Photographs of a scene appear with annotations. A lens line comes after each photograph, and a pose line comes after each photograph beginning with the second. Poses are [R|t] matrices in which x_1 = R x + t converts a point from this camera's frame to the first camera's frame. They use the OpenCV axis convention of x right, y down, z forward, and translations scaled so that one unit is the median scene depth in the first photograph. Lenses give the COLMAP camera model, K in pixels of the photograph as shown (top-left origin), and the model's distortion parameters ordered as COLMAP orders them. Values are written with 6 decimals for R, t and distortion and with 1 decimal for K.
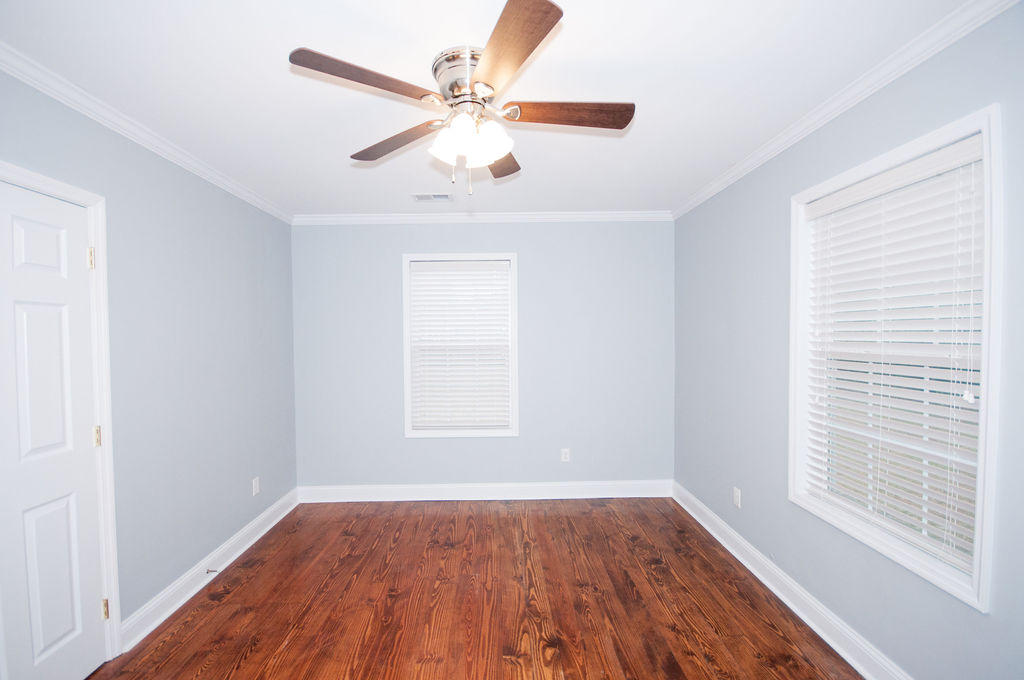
lens RADIAL K [[452.9, 0, 504.6], [0, 452.9, 341.7], [0, 0, 1]] dist [0.003114, -0.001036]
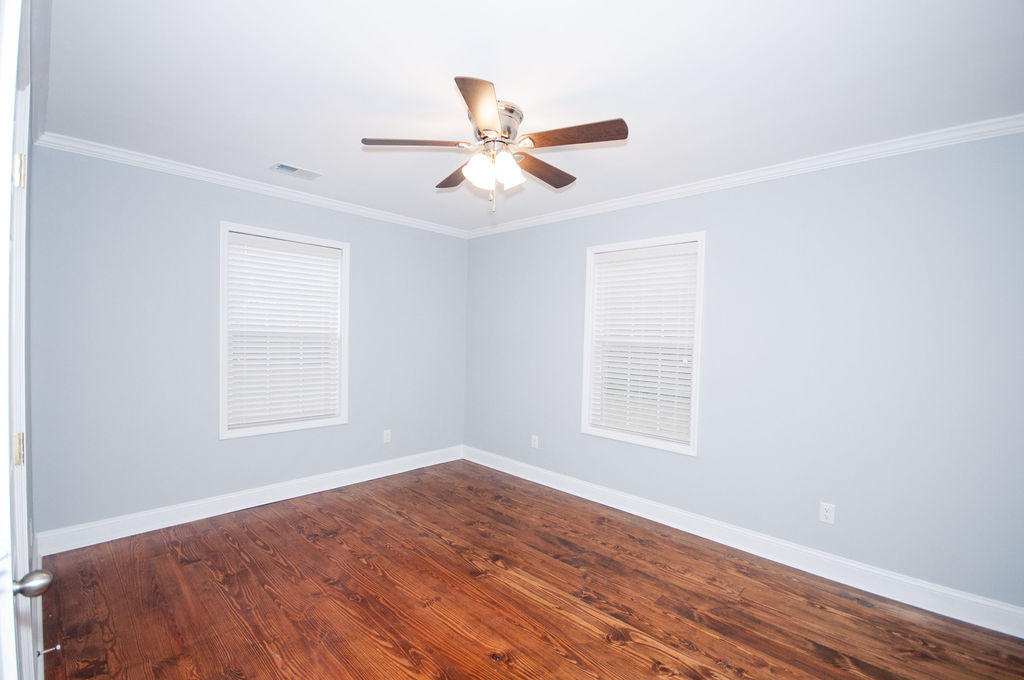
lens RADIAL K [[452.9, 0, 511.1], [0, 452.9, 341.9], [0, 0, 1]] dist [0.003114, -0.001036]
pose [[0.700841, 0.015689, 0.713145, -0.574051], [-0.021452, 0.999769, -0.000912, 0.024786], [-0.712995, -0.014660, 0.701016, 0.036841]]
